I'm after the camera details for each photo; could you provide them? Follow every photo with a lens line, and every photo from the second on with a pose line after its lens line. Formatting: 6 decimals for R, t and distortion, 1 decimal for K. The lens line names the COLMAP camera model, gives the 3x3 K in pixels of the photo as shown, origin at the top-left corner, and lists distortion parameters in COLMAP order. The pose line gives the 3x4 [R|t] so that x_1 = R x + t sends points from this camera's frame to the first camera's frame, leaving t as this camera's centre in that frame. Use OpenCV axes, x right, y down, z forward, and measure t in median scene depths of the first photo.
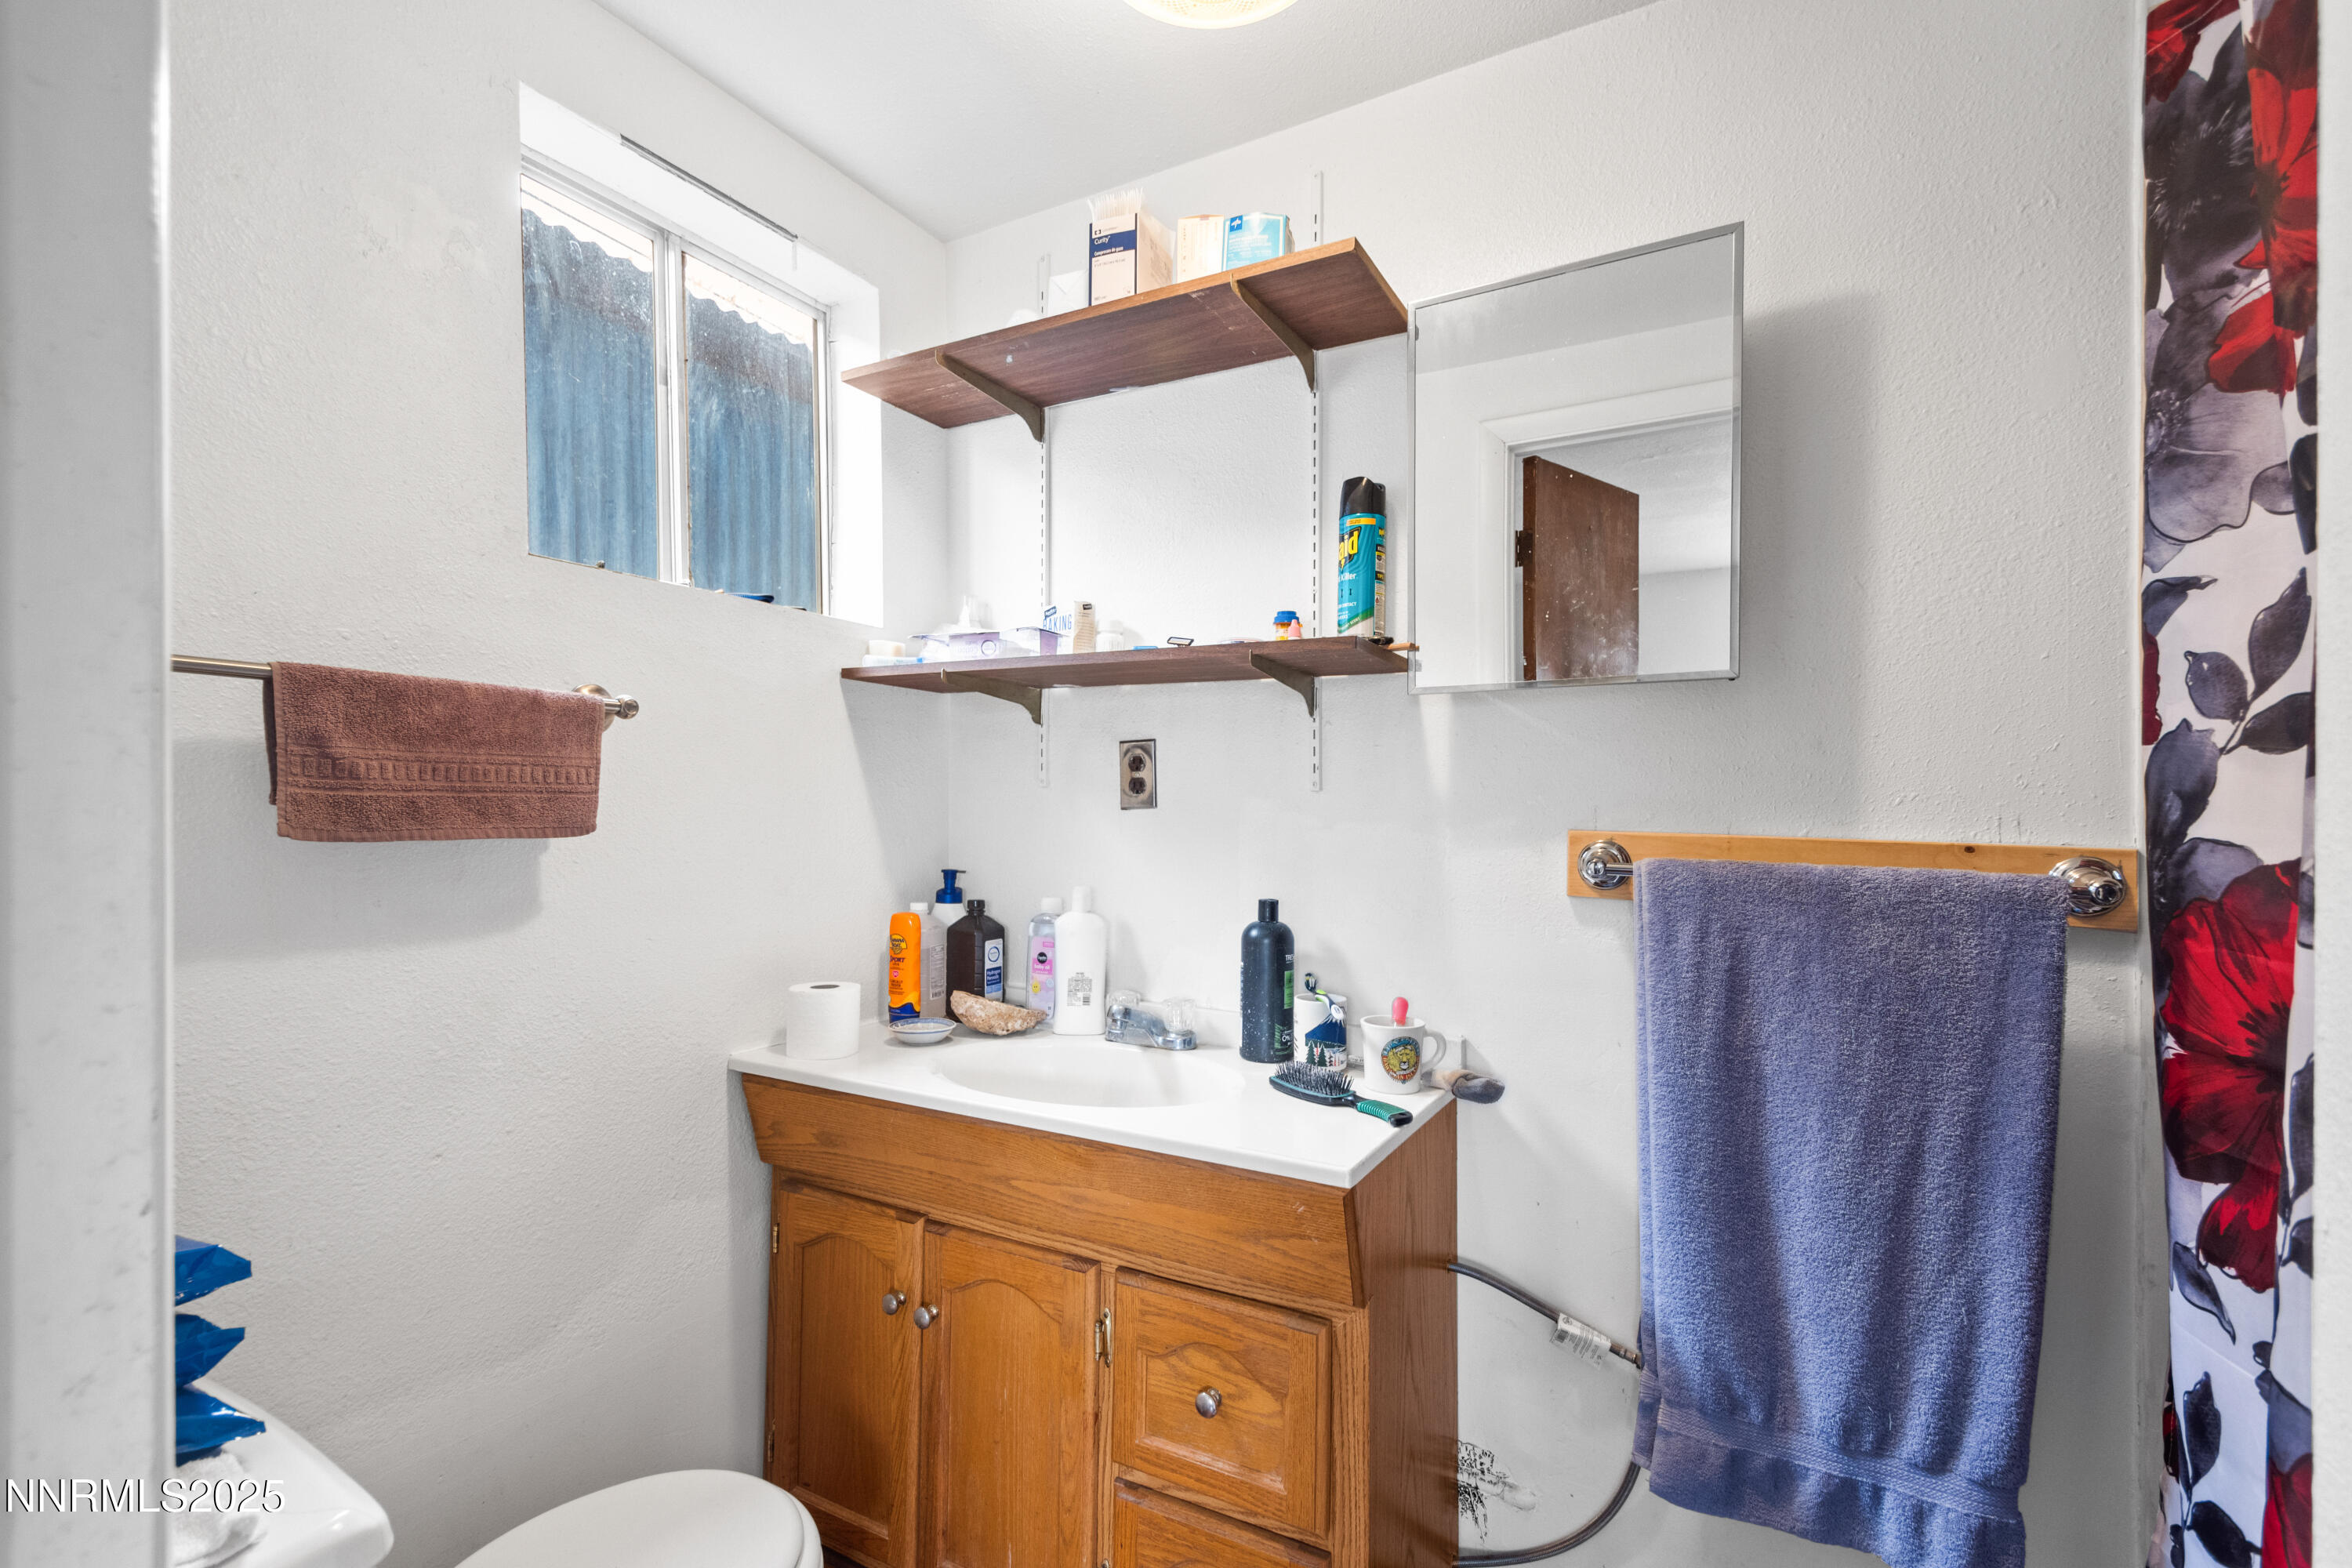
lens RADIAL K [[1067.1, 0, 1169.4], [0, 1067.1, 819.5], [0, 0, 1]] dist [0.010505, -0.009641]
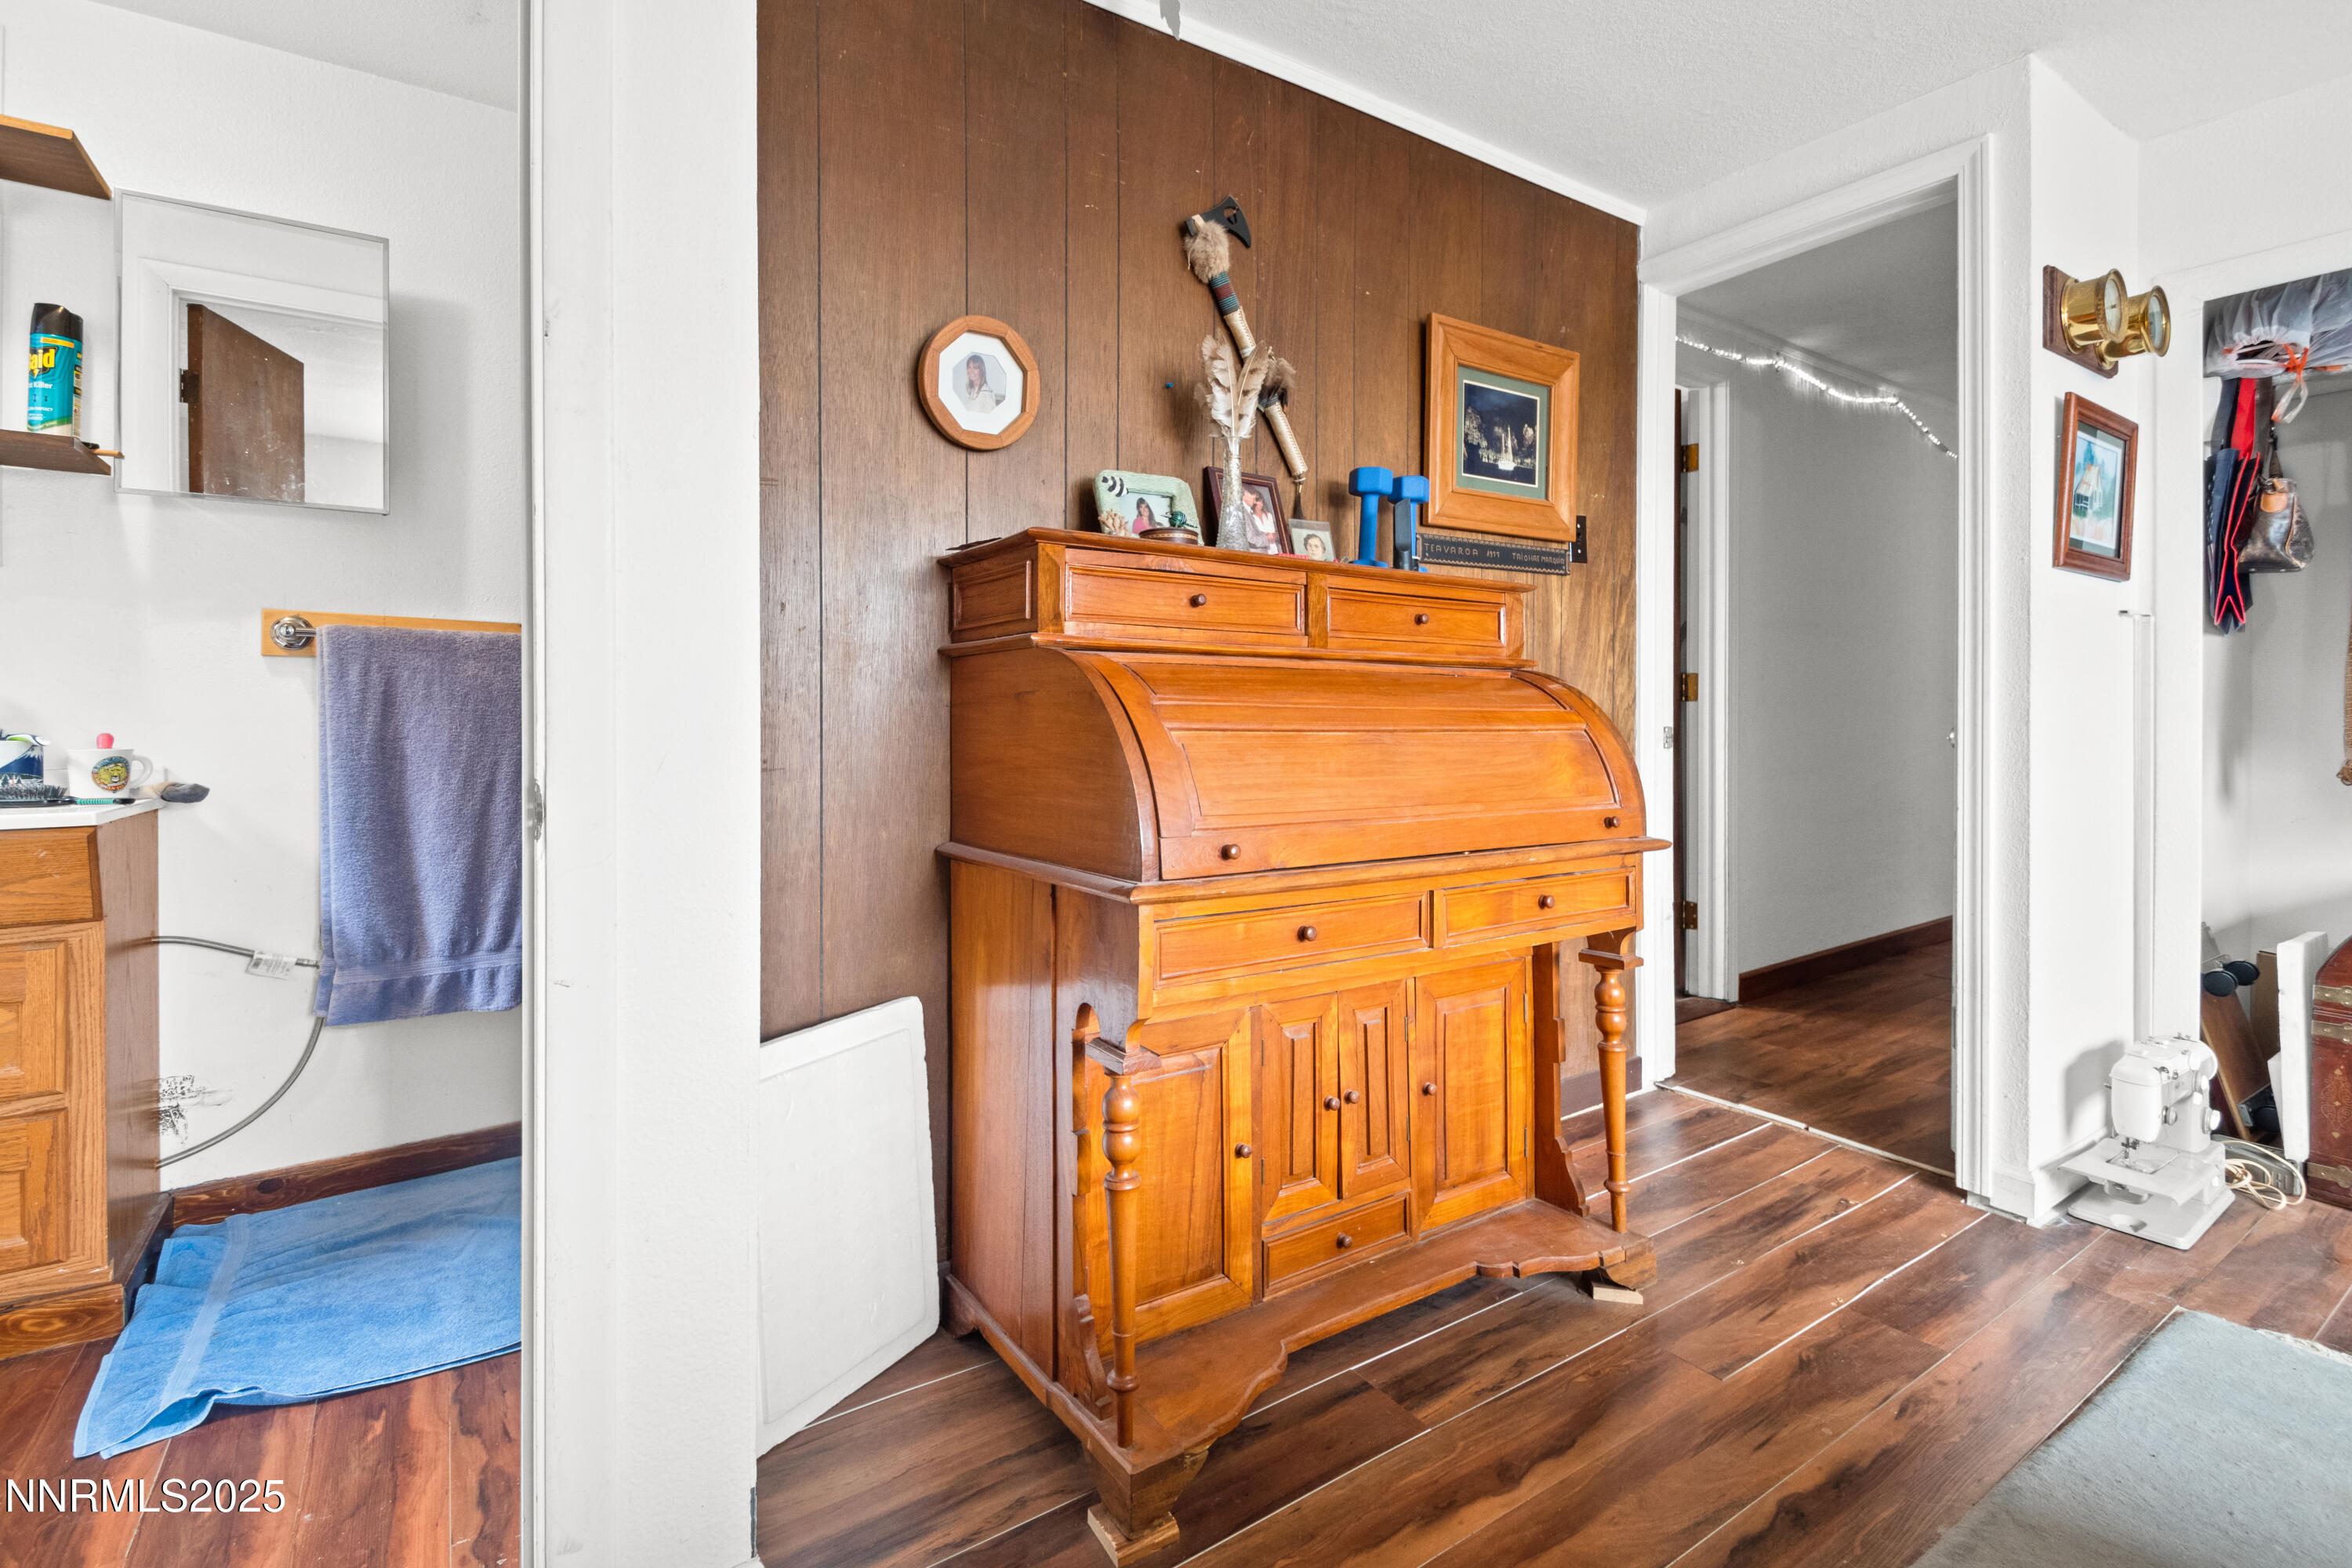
lens RADIAL K [[1067.1, 0, 1116.0], [0, 1067.1, 706.4], [0, 0, 1]] dist [0.010505, -0.009641]
pose [[0.476375, 0.003184, 0.879237, -0.366752], [0.000554, 0.999992, -0.003921, 0.161622], [-0.879242, 0.002355, 0.476369, -0.734194]]
